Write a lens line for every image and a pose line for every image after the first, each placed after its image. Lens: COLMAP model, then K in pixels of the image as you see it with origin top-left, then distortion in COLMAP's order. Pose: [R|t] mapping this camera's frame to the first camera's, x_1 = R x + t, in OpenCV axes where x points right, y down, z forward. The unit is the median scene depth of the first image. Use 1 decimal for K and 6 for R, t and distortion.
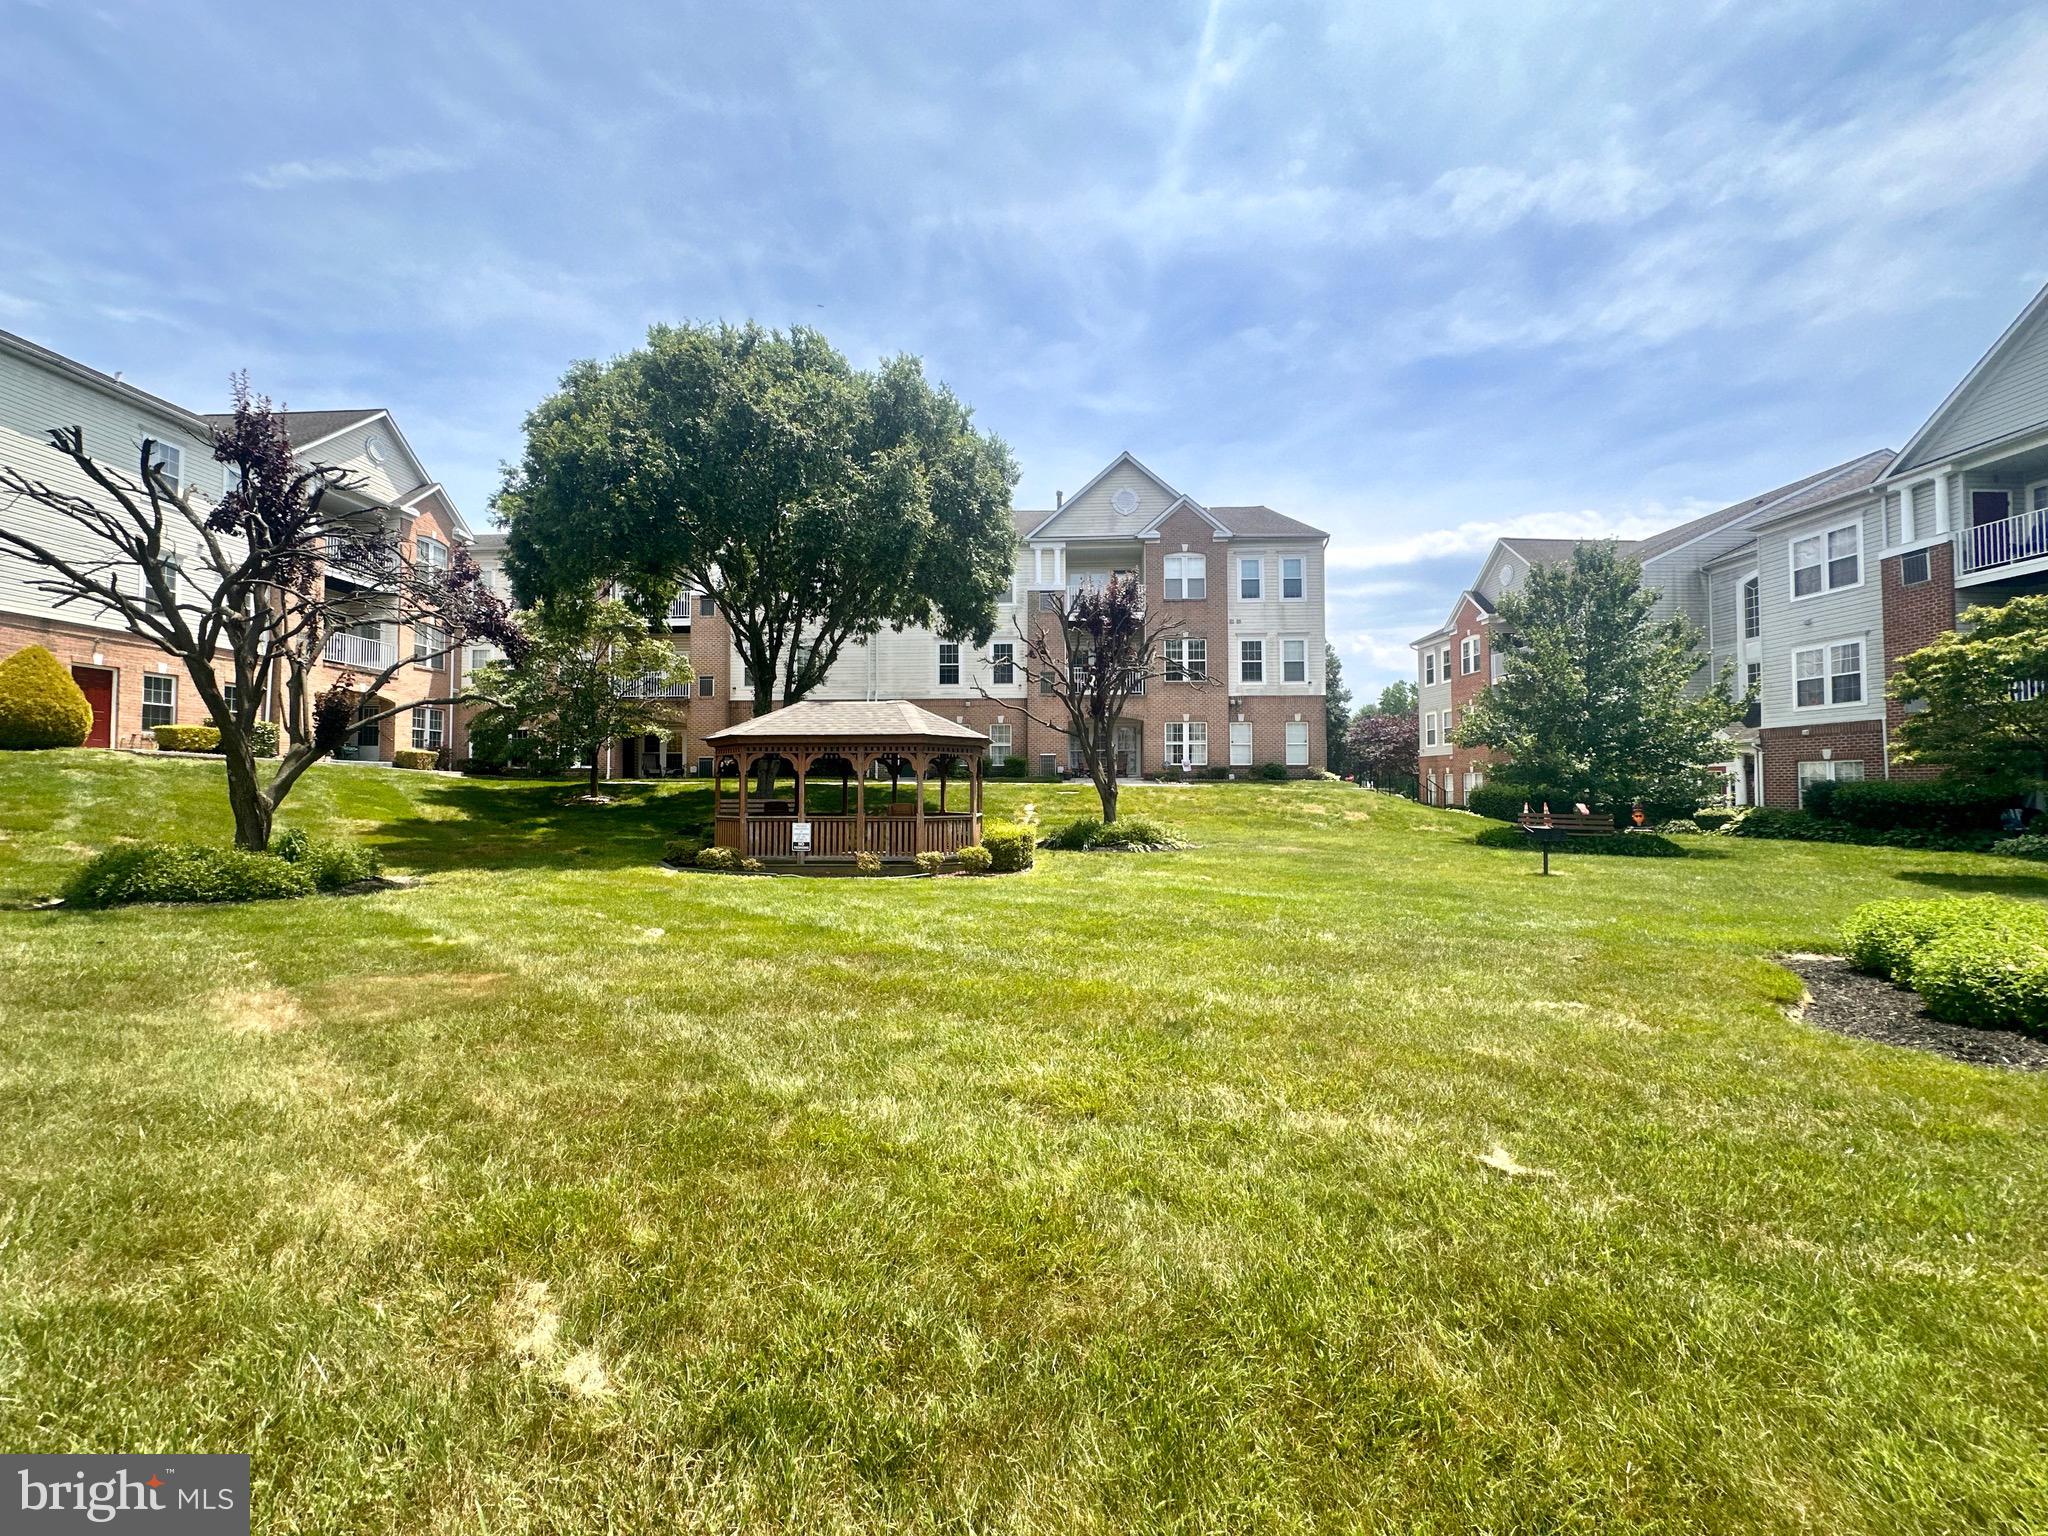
lens RADIAL K [[826.3, 0, 1021.1], [0, 826.3, 764.8], [0, 0, 1]] dist [-0.000584, 0.000078]
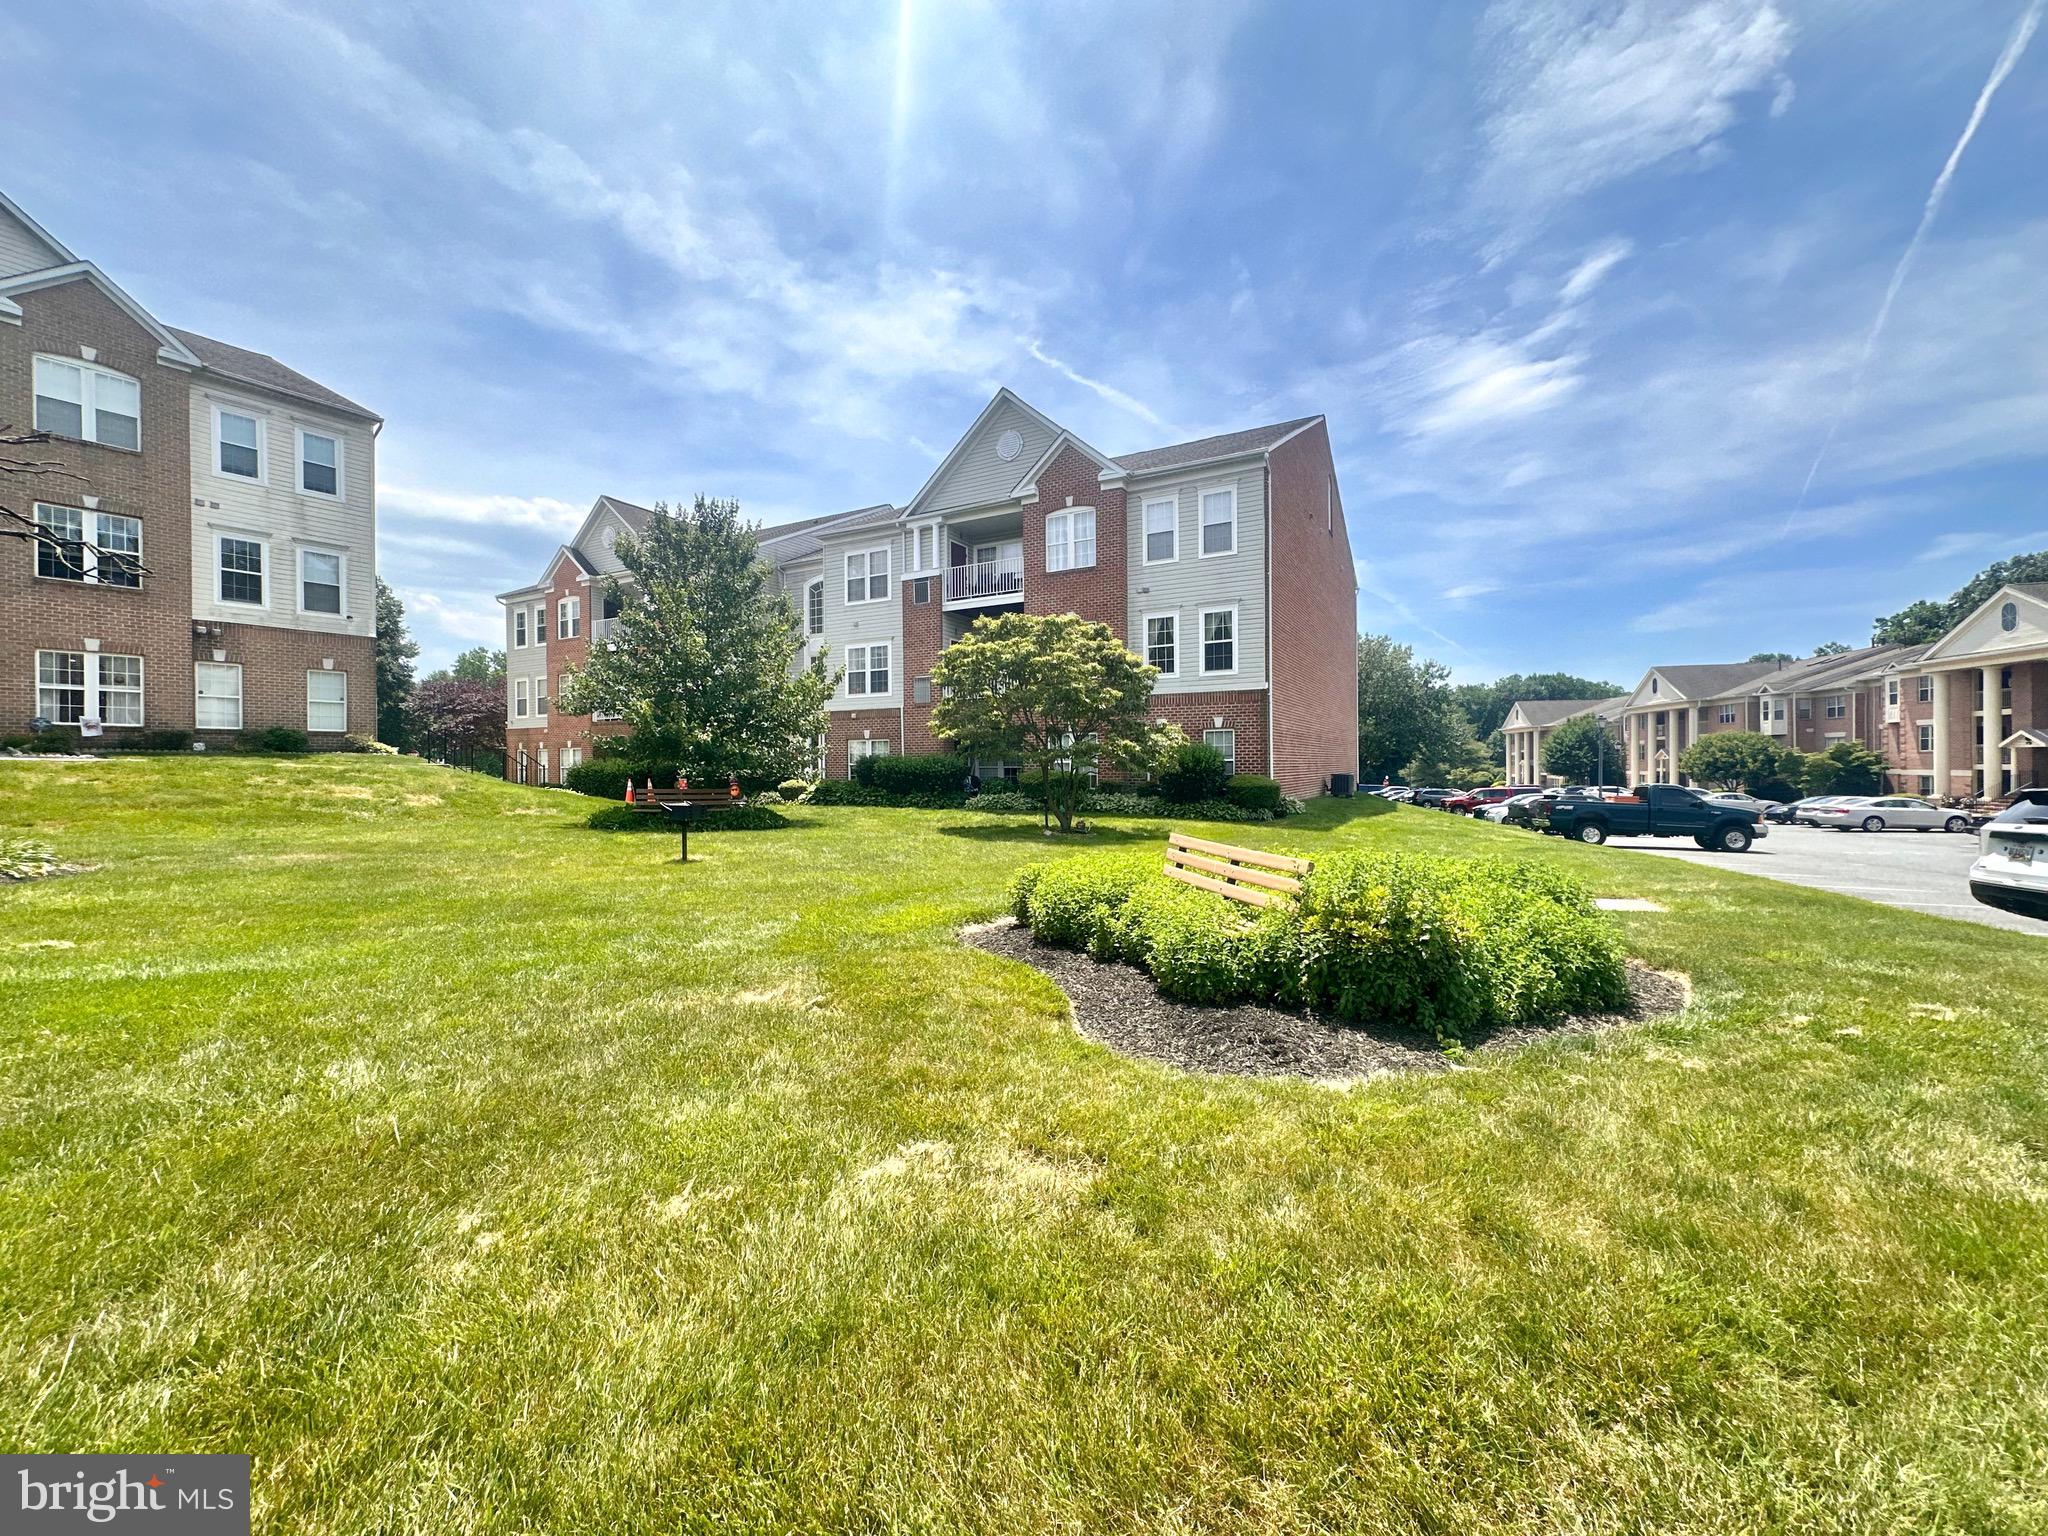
lens RADIAL K [[818.4, 0, 1024.0], [0, 818.4, 768.0], [0, 0, 1]] dist [-0.000096, -0.000066]
pose [[0.523827, -0.005996, 0.851804, 0.066507], [-0.017616, 0.999685, 0.017870, 0.010996], [-0.851643, -0.024366, 0.523556, 0.166801]]
